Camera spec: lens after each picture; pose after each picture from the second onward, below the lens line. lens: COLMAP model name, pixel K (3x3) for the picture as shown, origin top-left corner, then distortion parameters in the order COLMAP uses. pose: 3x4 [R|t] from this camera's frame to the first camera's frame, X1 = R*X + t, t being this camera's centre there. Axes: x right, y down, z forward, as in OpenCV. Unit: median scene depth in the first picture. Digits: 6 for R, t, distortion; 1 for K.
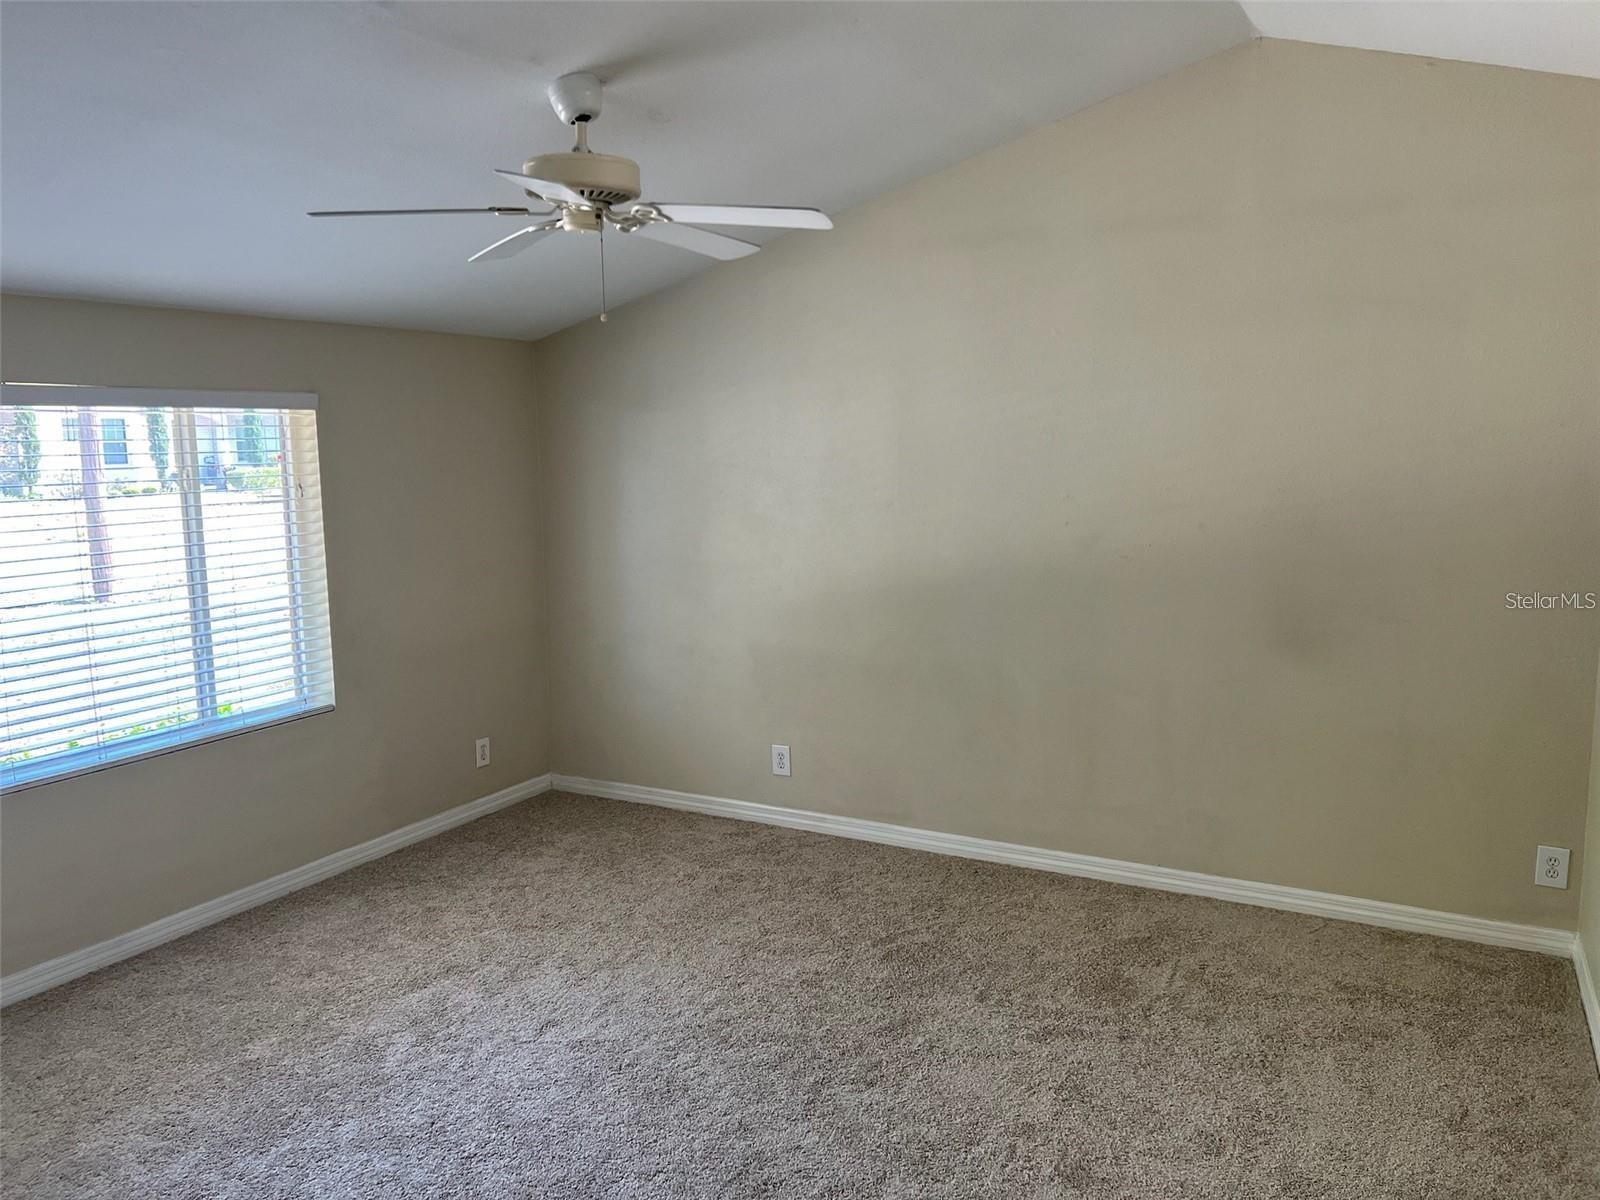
lens RADIAL K [[1241.8, 0, 802.0], [0, 1241.8, 612.2], [0, 0, 1]] dist [0.067327, -0.076300]
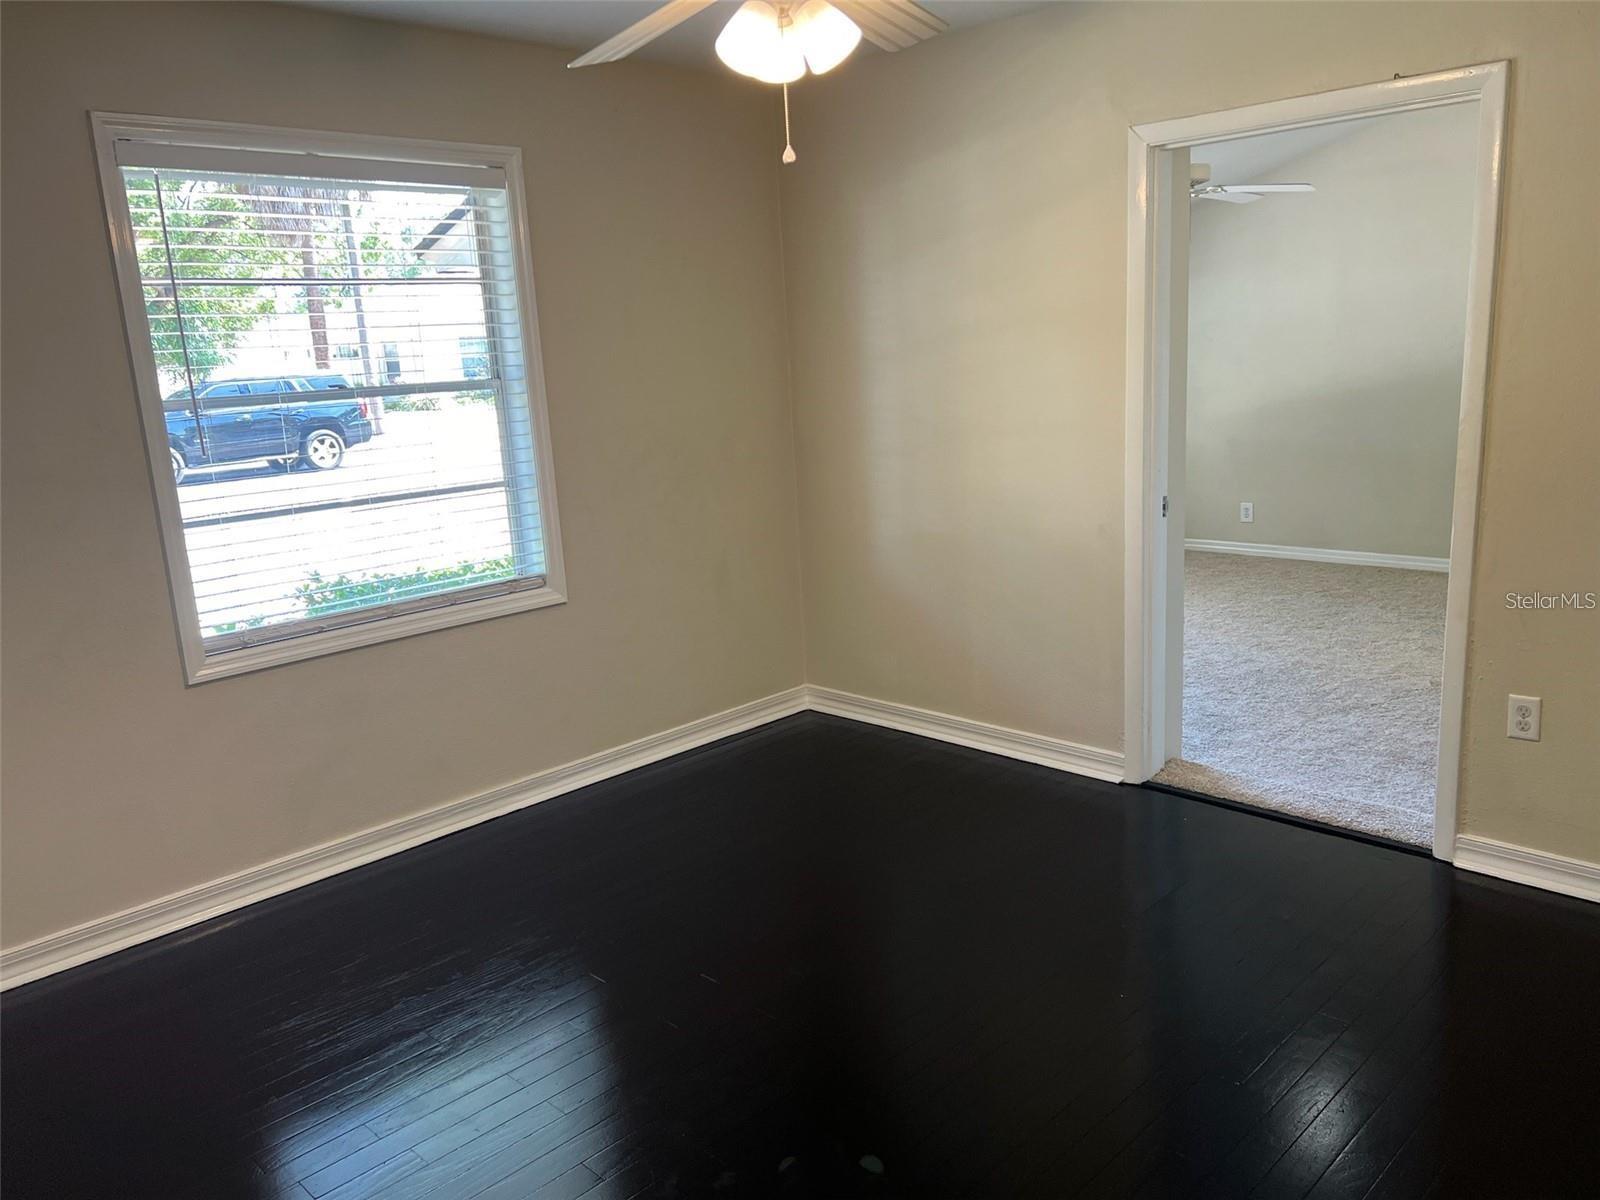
lens RADIAL K [[1241.8, 0, 800.9], [0, 1241.8, 602.1], [0, 0, 1]] dist [0.067327, -0.076300]
pose [[0.956895, 0.019921, -0.289749, -0.120474], [0.002557, 0.997028, 0.076993, 0.136372], [0.290421, -0.074416, 0.954001, -0.870882]]
